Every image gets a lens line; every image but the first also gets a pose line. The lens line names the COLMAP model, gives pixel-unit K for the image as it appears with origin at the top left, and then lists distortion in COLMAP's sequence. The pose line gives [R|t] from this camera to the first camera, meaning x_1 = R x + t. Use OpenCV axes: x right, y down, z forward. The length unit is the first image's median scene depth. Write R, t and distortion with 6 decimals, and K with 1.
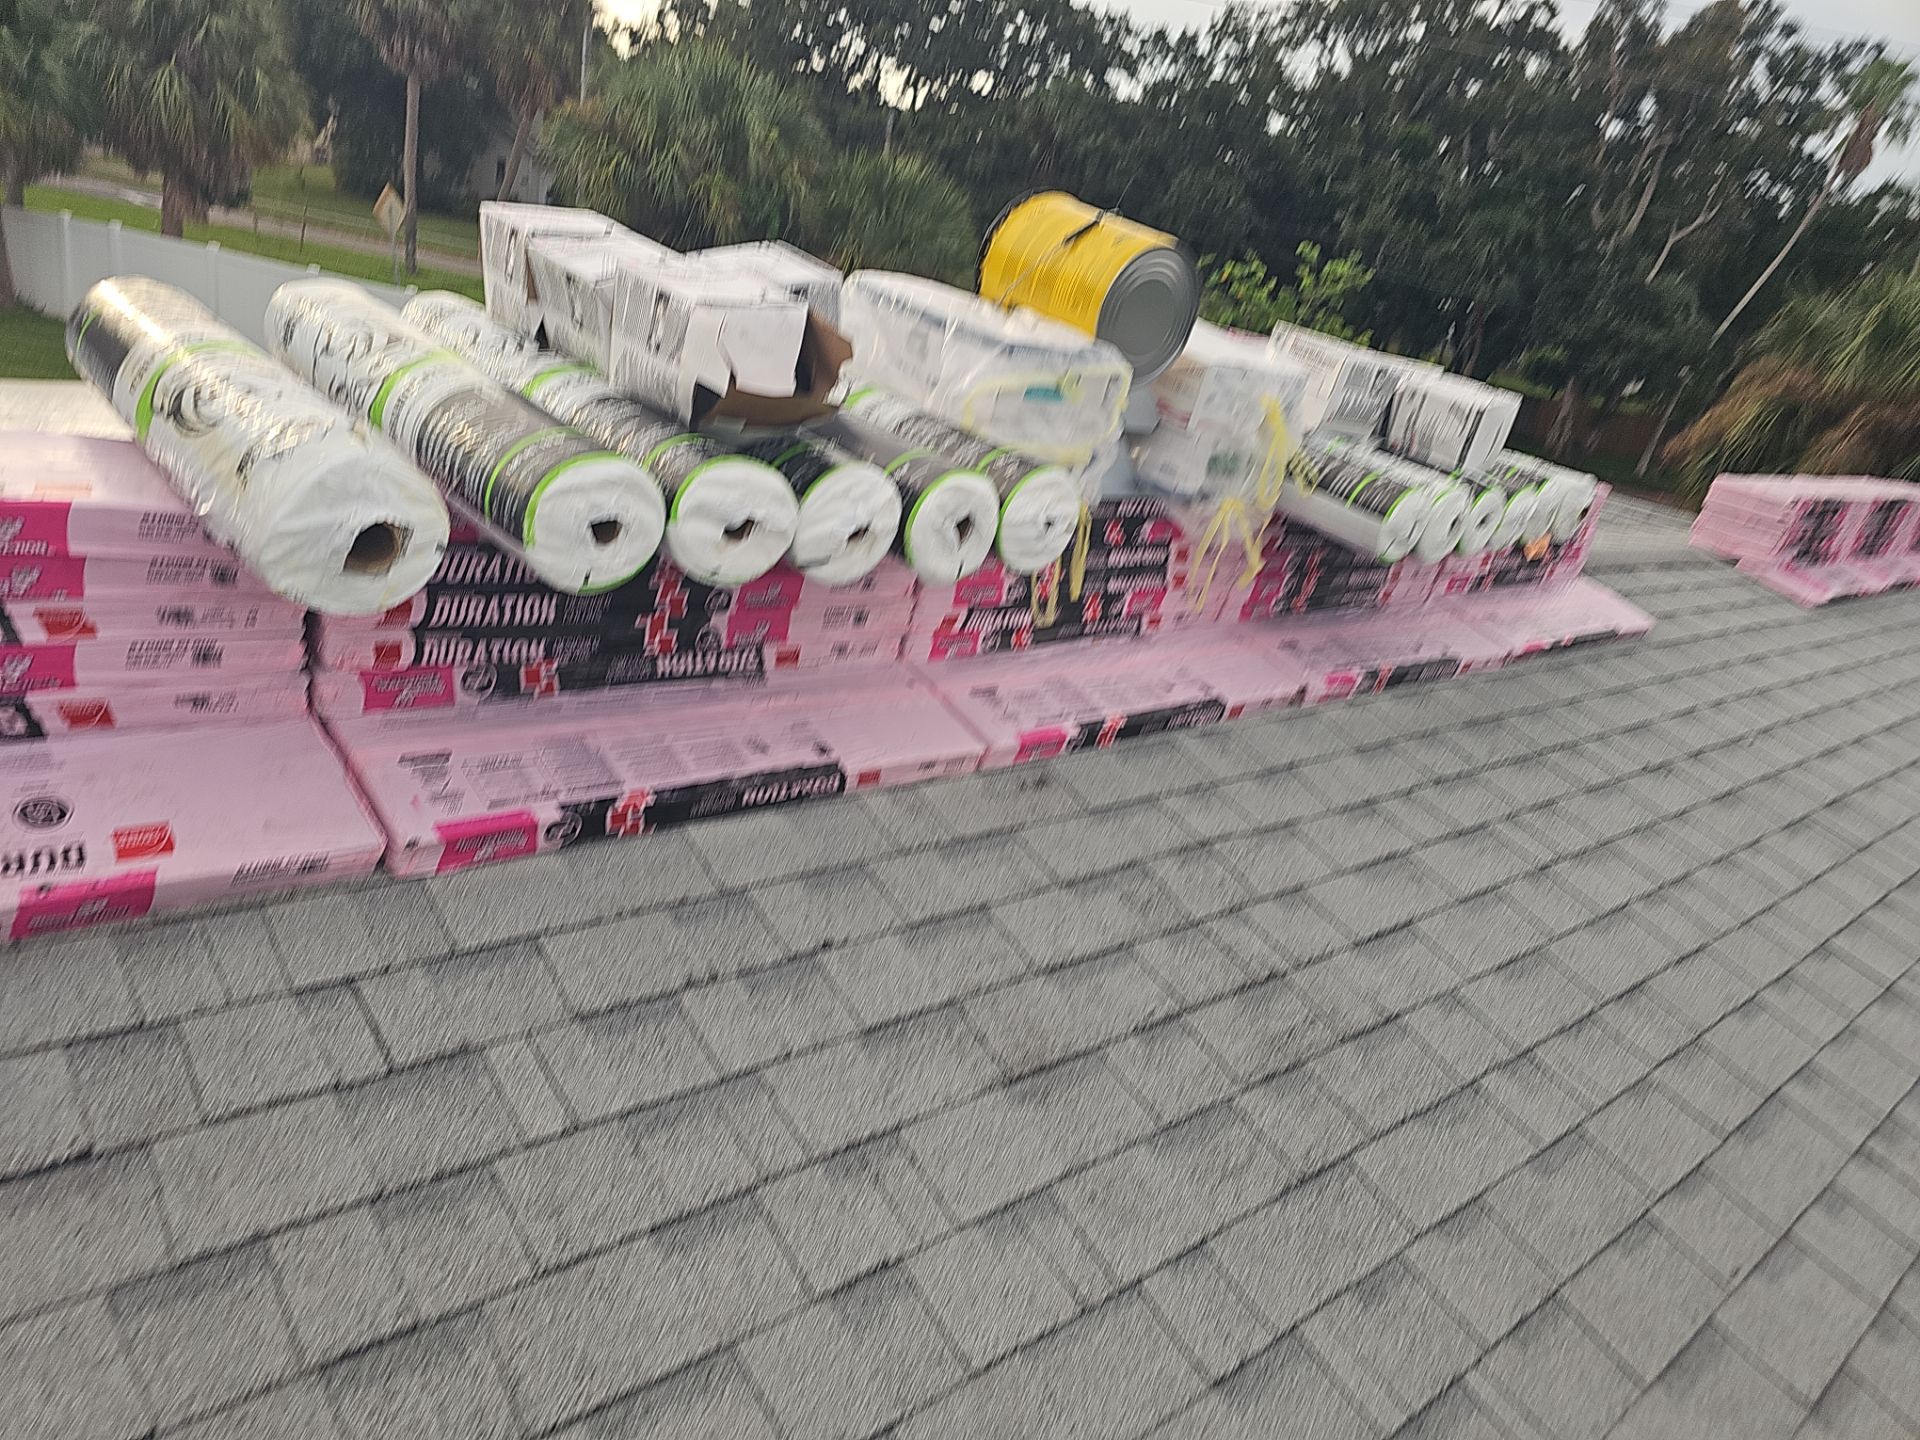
lens RADIAL K [[1258.7, 0, 949.9], [0, 1258.7, 713.2], [0, 0, 1]] dist [0.058040, -0.040250]
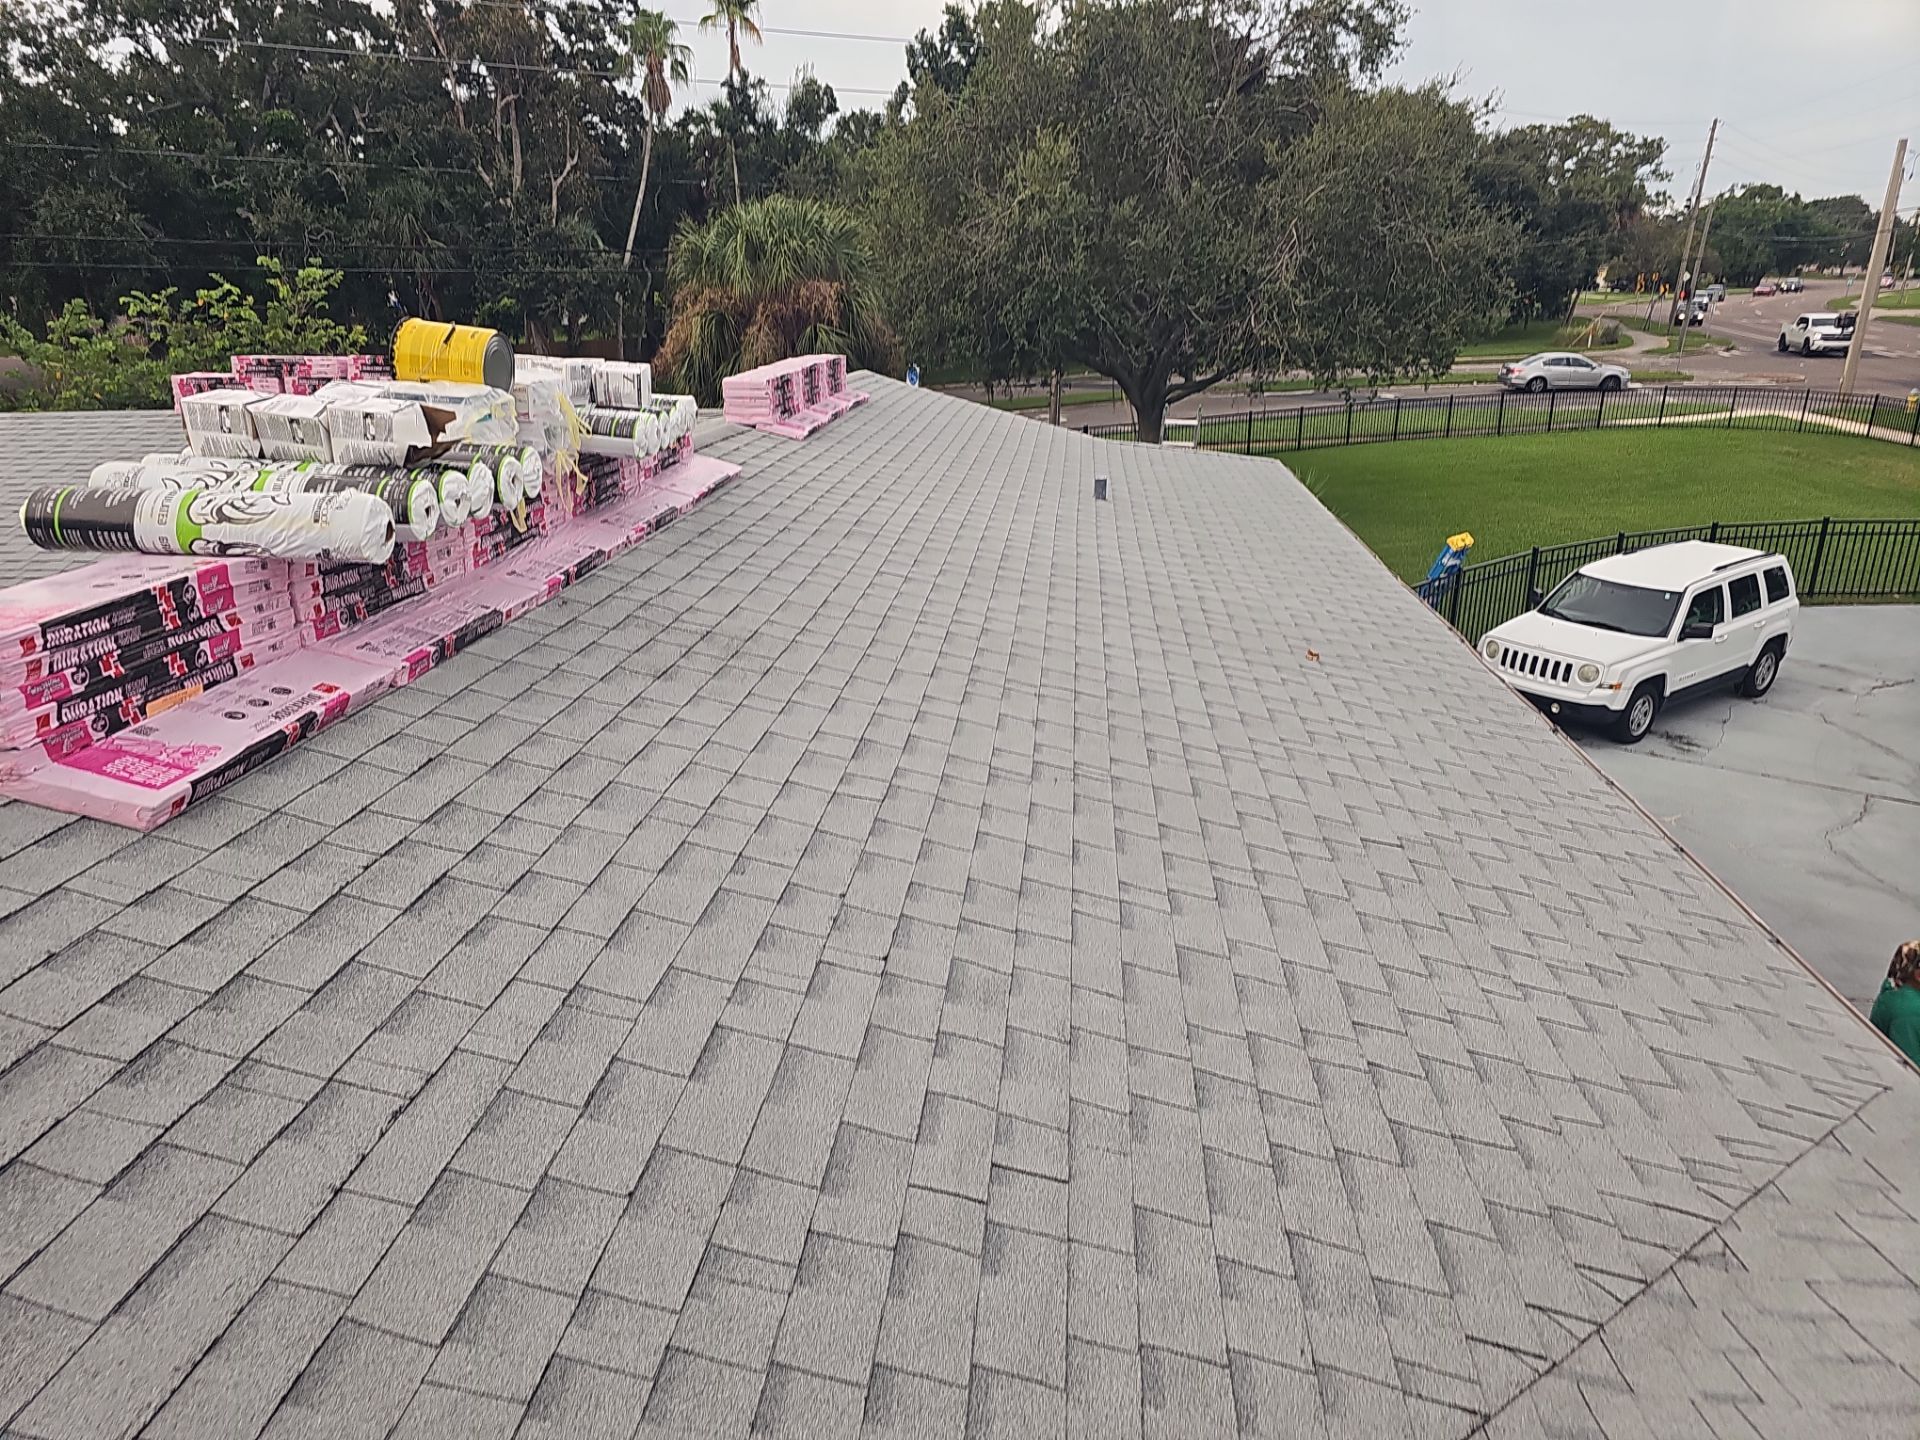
lens RADIAL K [[1258.7, 0, 949.9], [0, 1258.7, 713.2], [0, 0, 1]] dist [0.058040, -0.040250]
pose [[0.703361, -0.400567, 0.587222, -0.562602], [0.384099, 0.909288, 0.160195, 0.096124], [-0.598123, 0.112877, 0.793415, -0.713366]]
